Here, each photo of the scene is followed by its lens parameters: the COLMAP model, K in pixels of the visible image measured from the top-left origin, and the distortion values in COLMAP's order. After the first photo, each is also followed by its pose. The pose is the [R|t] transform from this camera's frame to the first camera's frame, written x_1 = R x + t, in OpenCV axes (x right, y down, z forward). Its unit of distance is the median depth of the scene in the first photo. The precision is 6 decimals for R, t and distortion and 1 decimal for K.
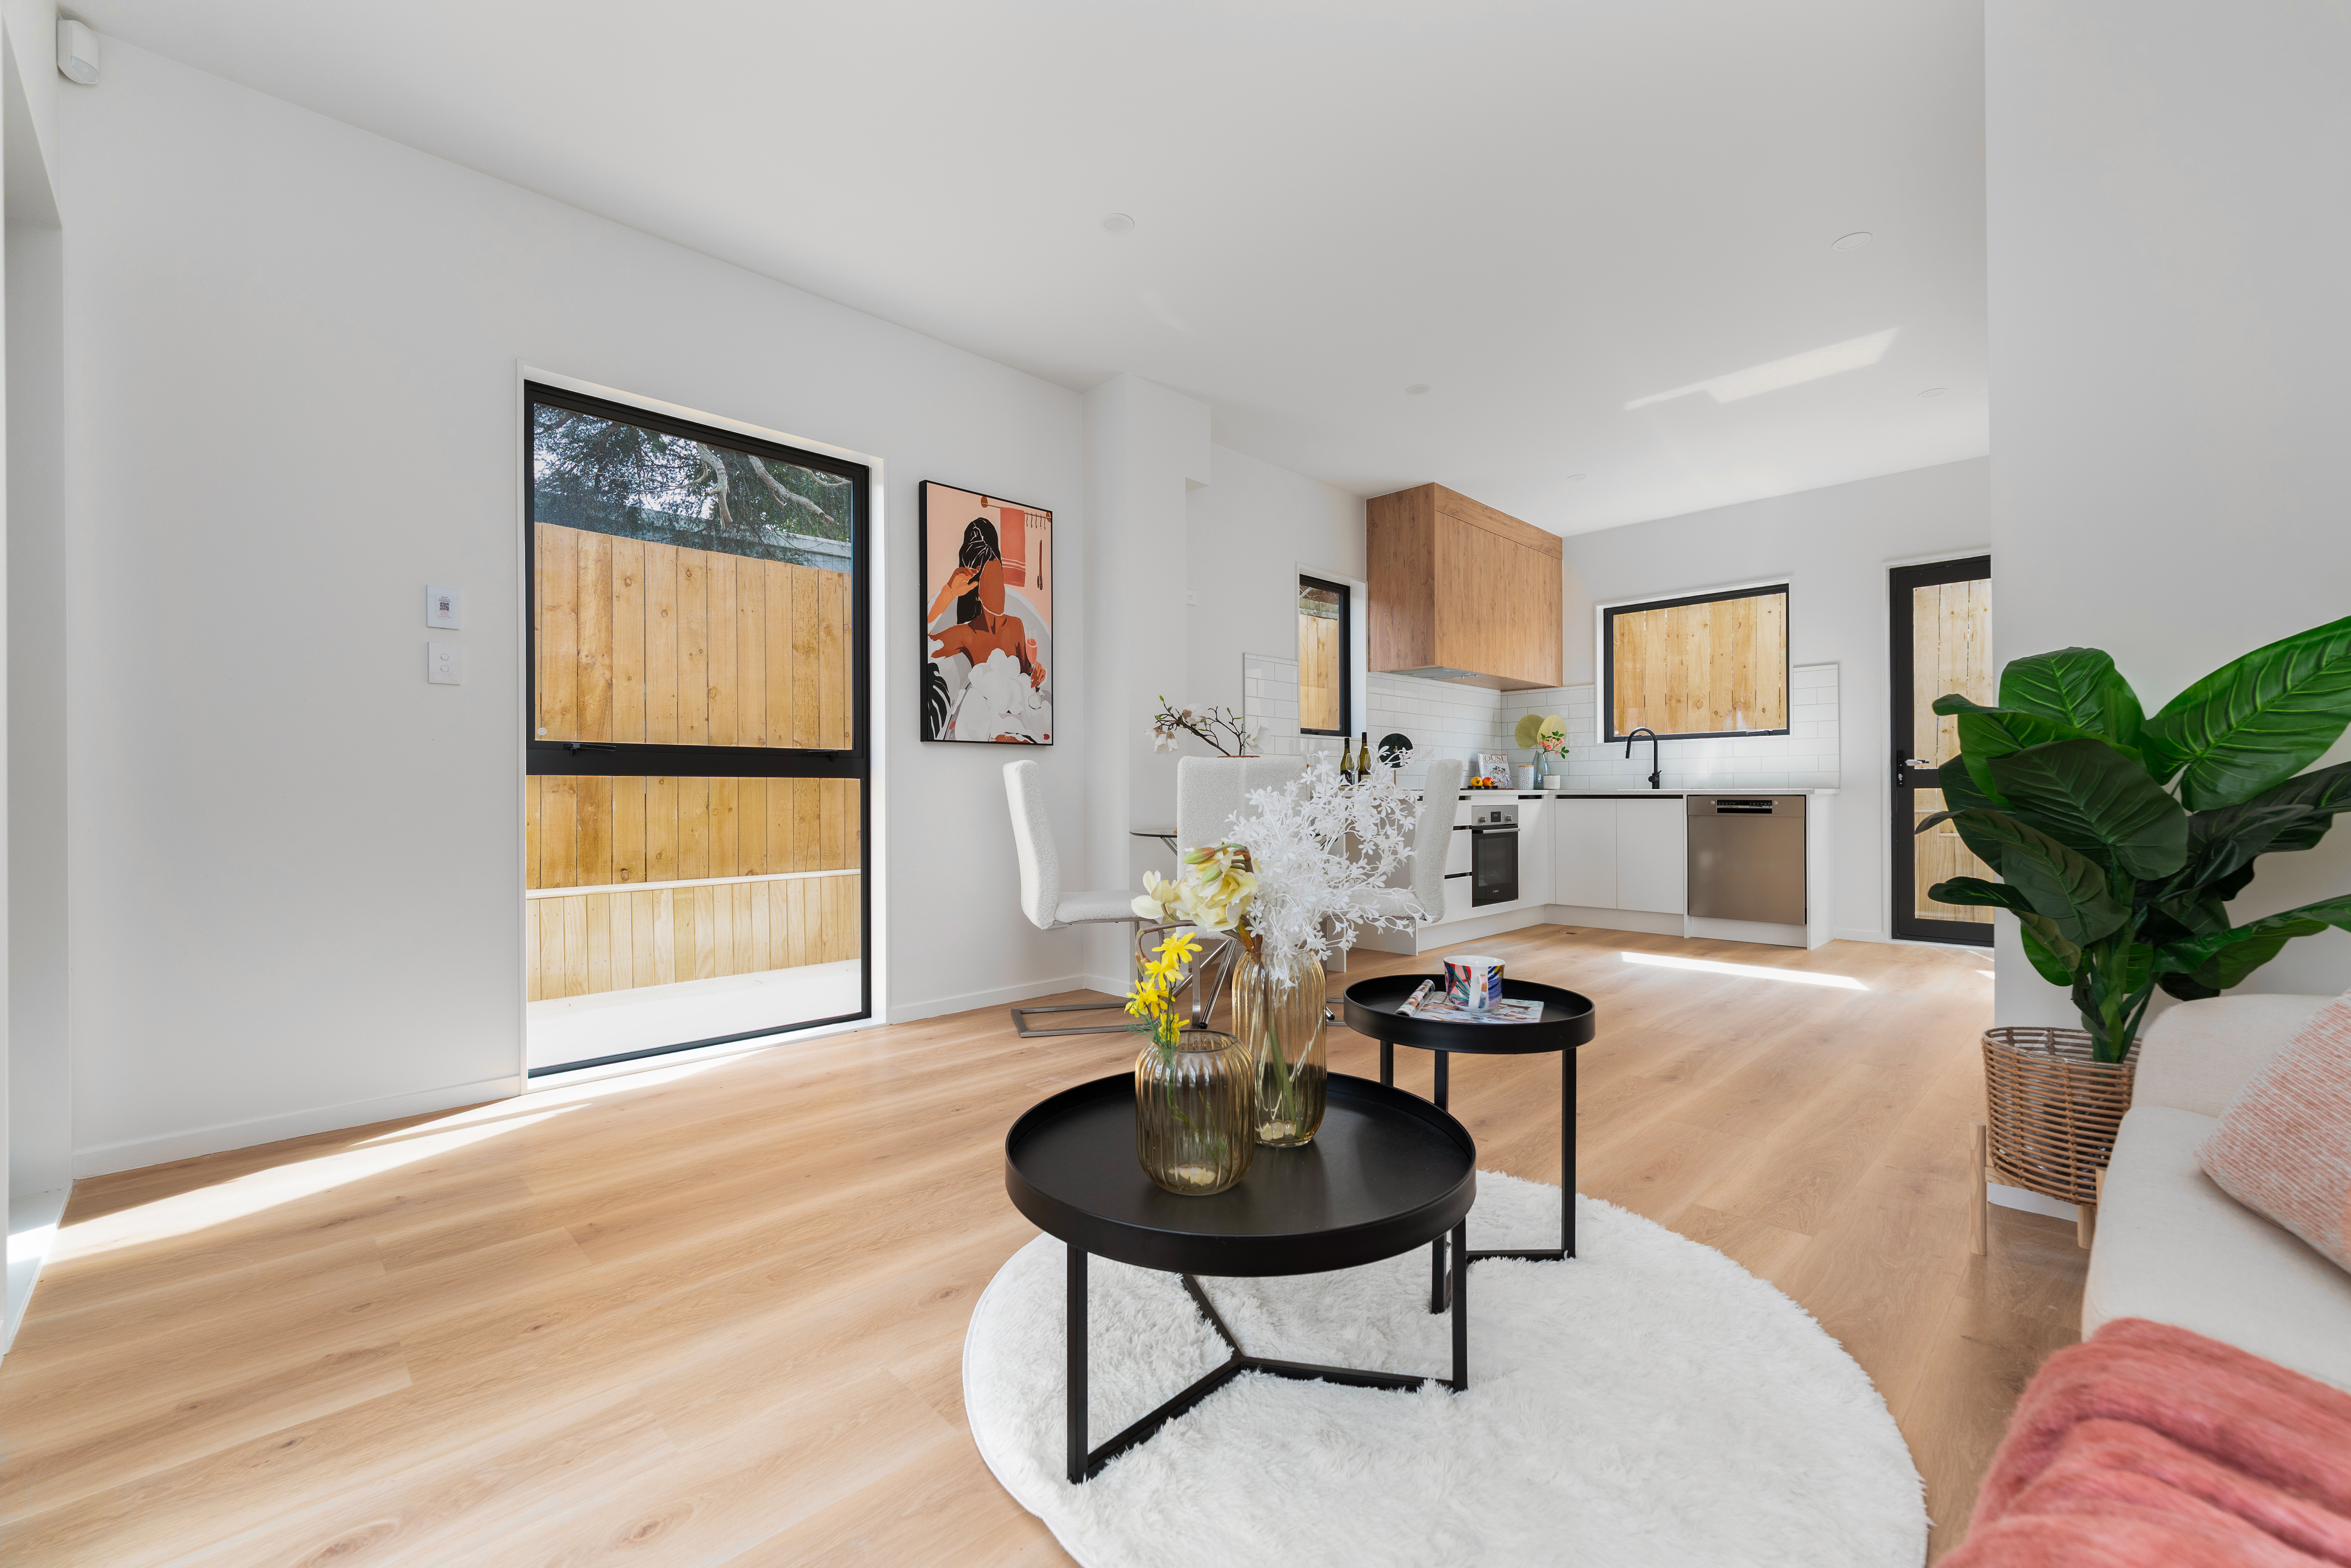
lens RADIAL K [[958.9, 0, 1160.3], [0, 958.9, 803.1], [0, 0, 1]] dist [0.006223, 0.000097]
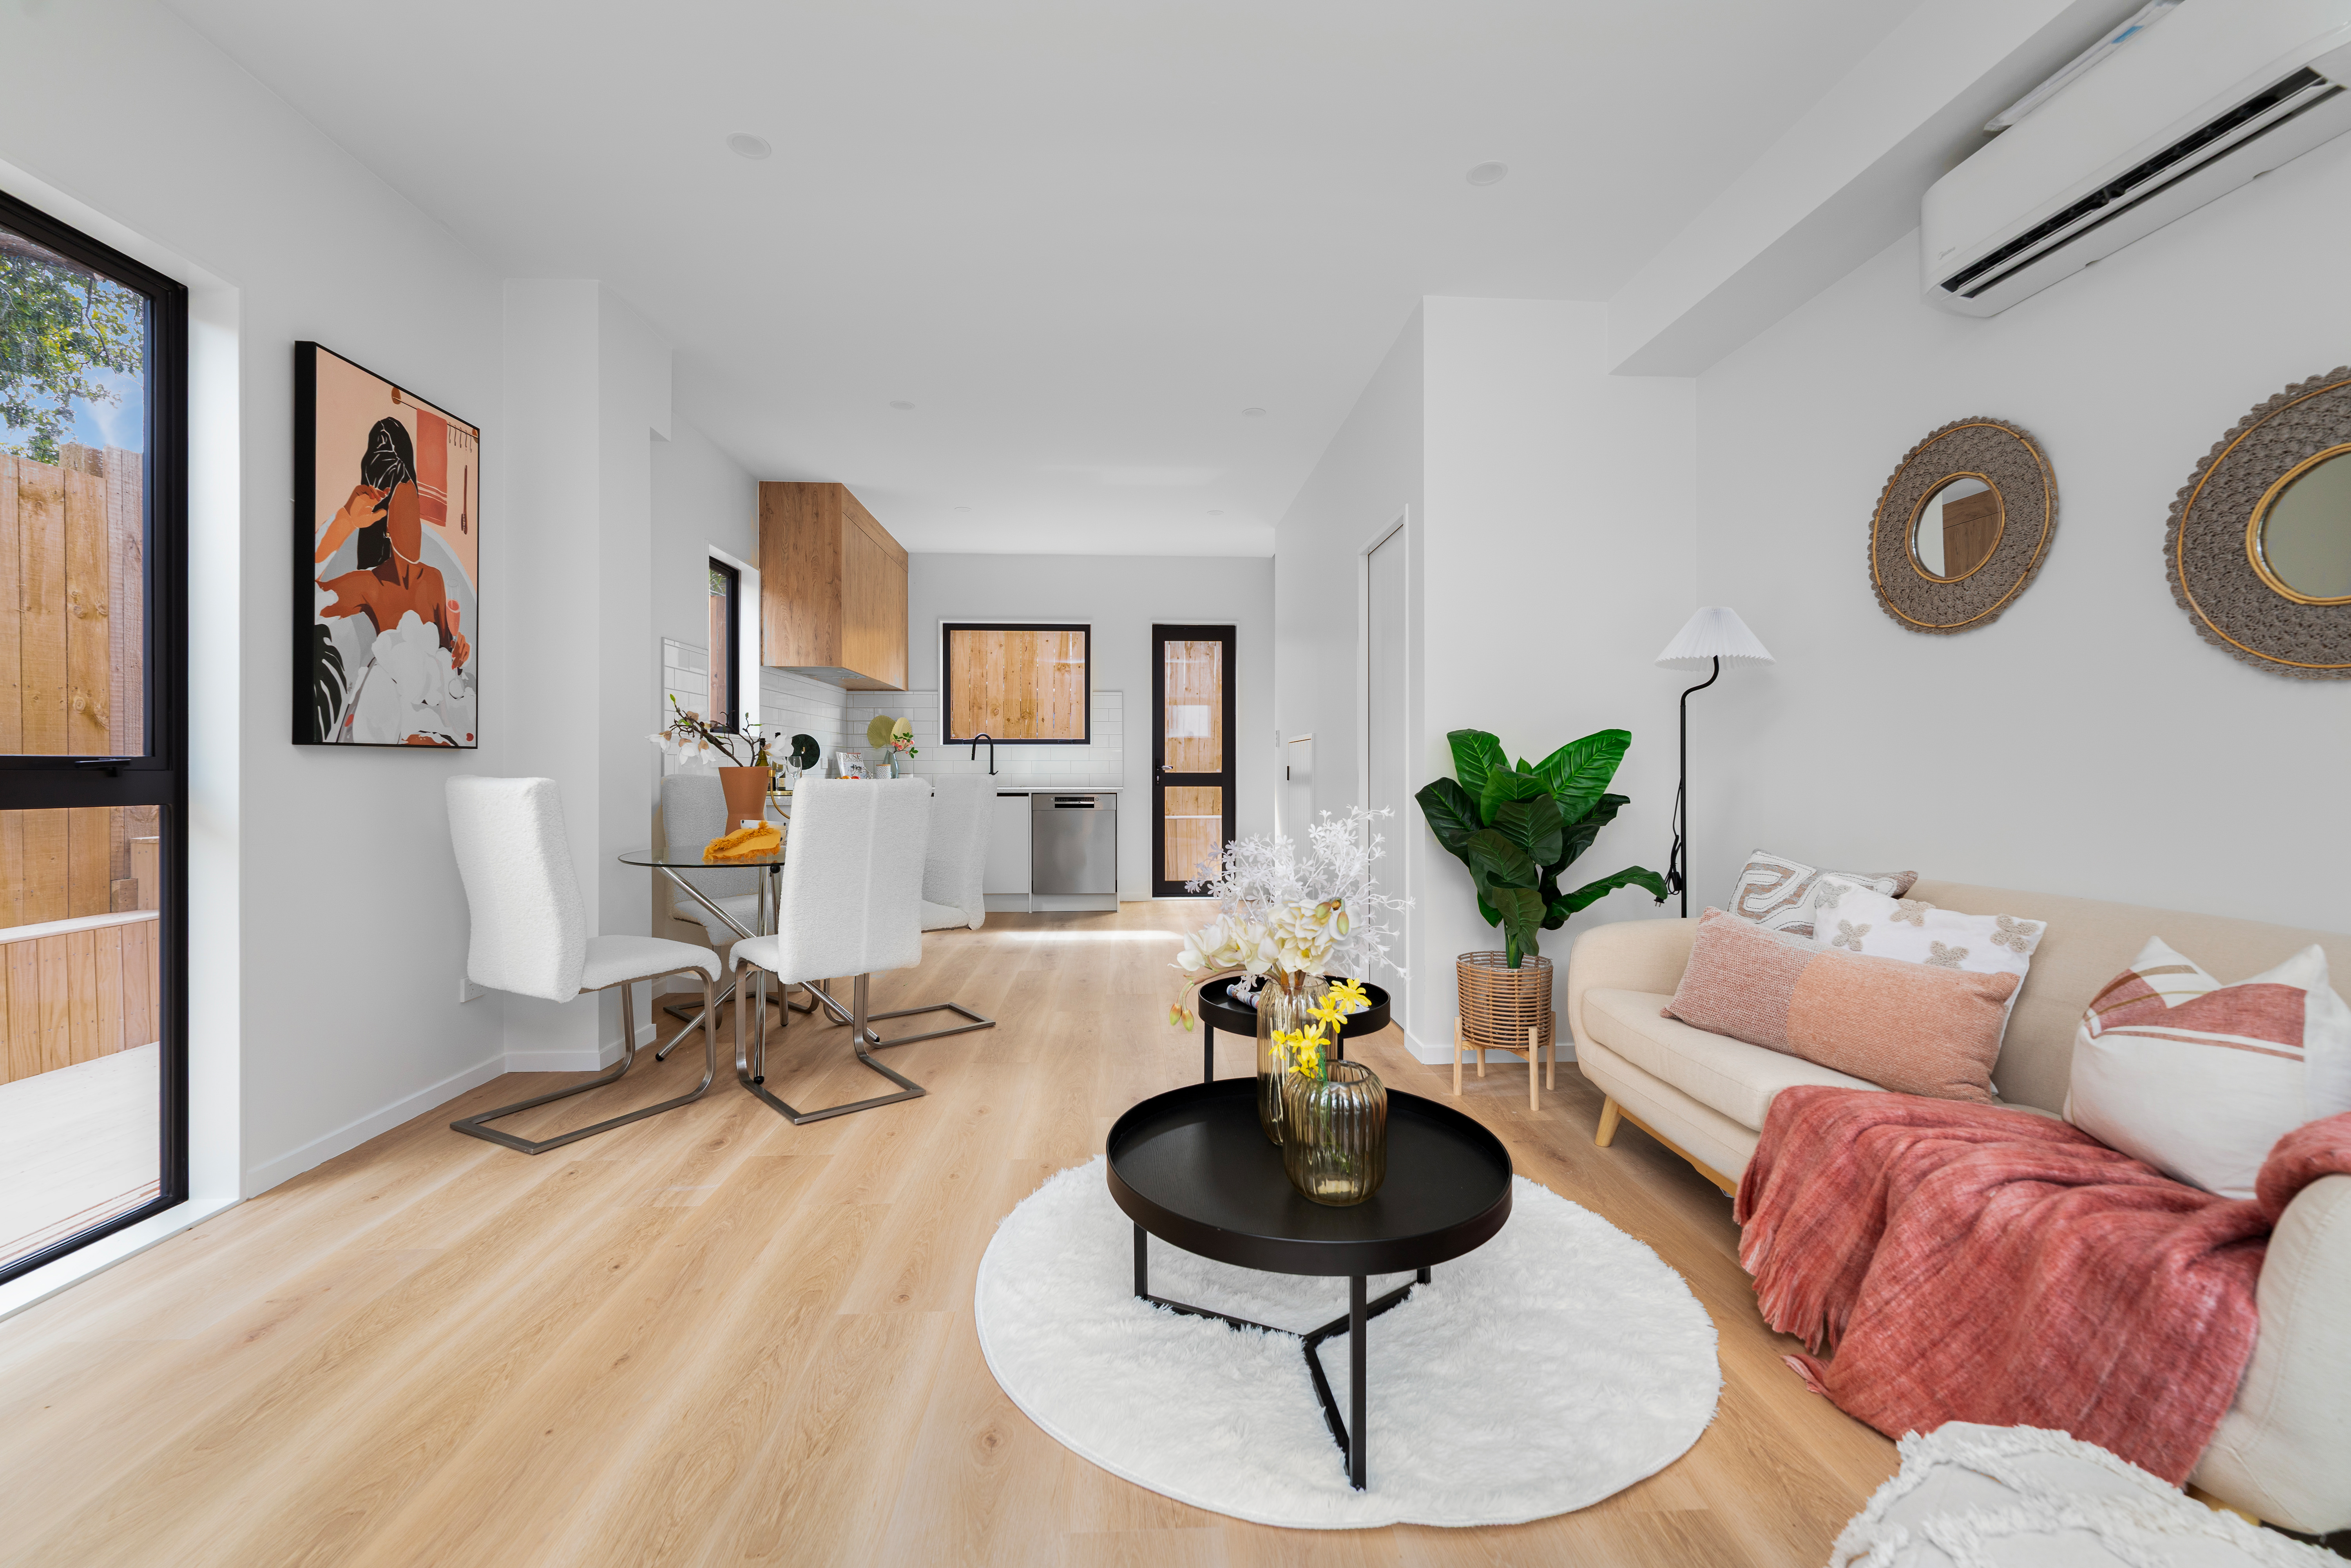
lens RADIAL K [[958.9, 0, 1166.7], [0, 958.9, 774.1], [0, 0, 1]] dist [0.006223, 0.000097]
pose [[0.660639, 0.000284, 0.750704, -0.338463], [0.005280, 0.999973, -0.005025, -0.037054], [-0.750685, 0.007283, 0.660620, 0.133259]]
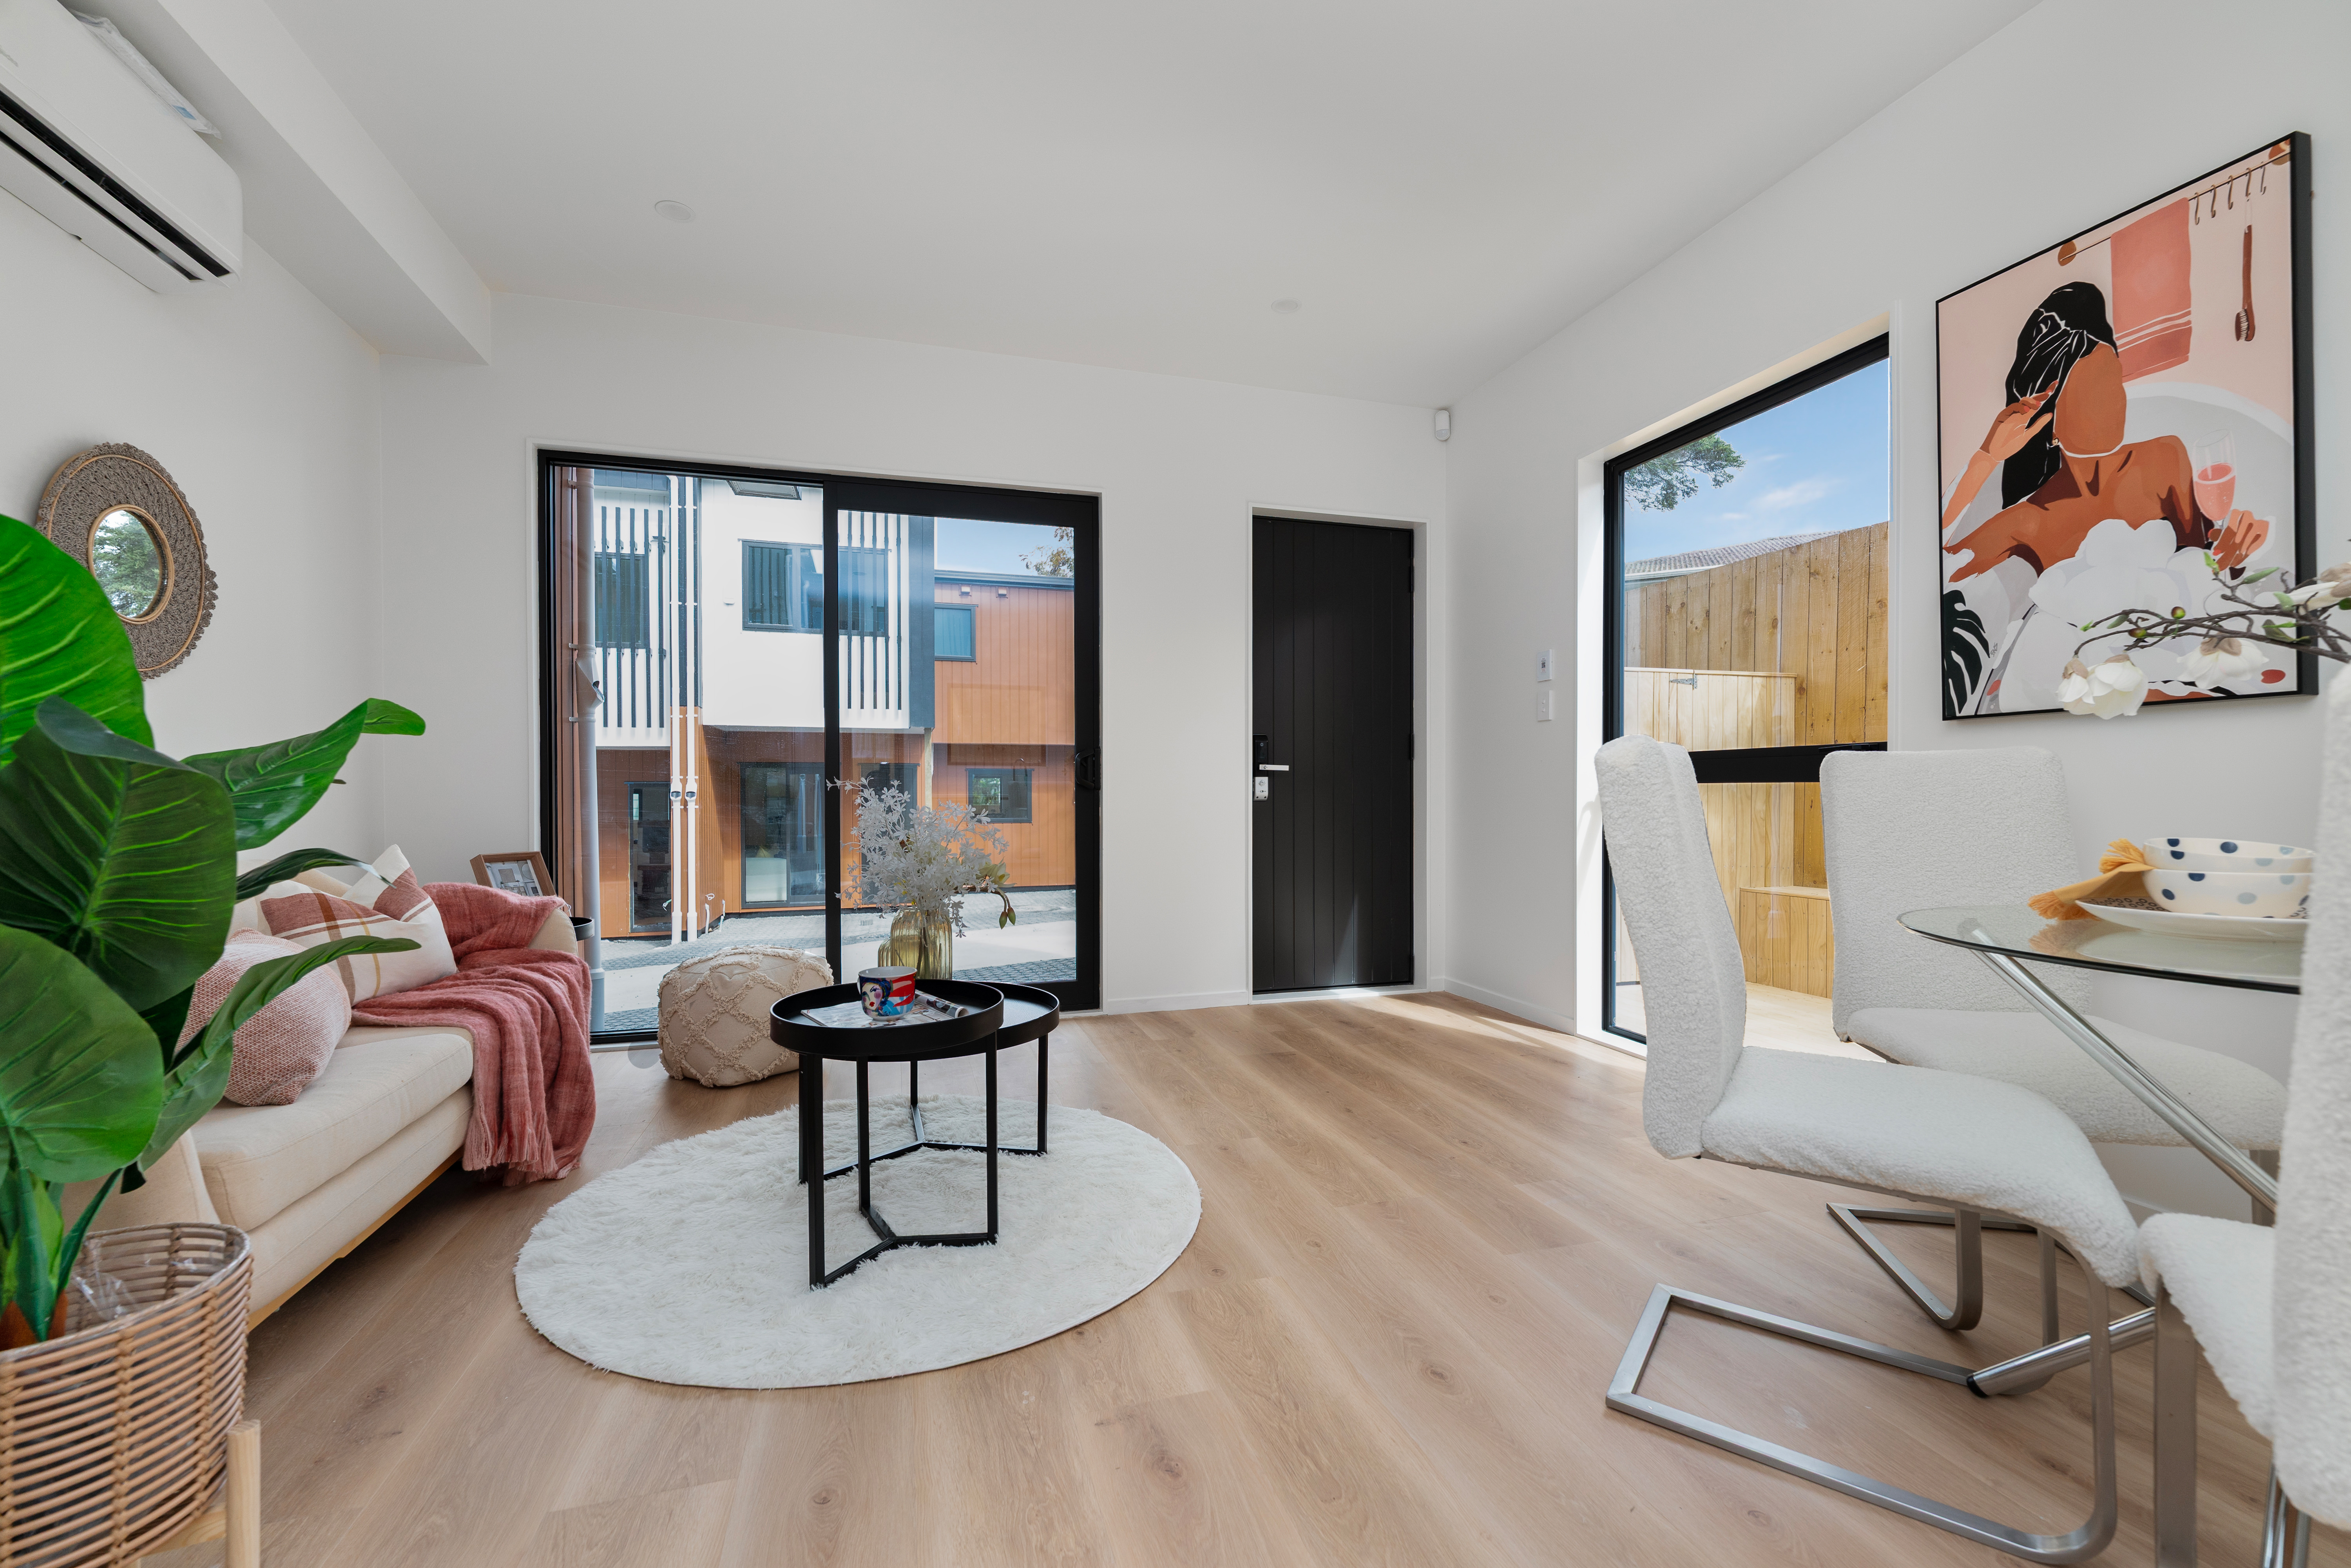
lens RADIAL K [[958.9, 0, 1182.5], [0, 958.9, 803.9], [0, 0, 1]] dist [0.006223, 0.000097]
pose [[-0.451900, 0.016381, -0.891918, 0.516366], [-0.005038, 0.999769, 0.020915, -0.020466], [0.892054, 0.013945, -0.451713, 0.815135]]
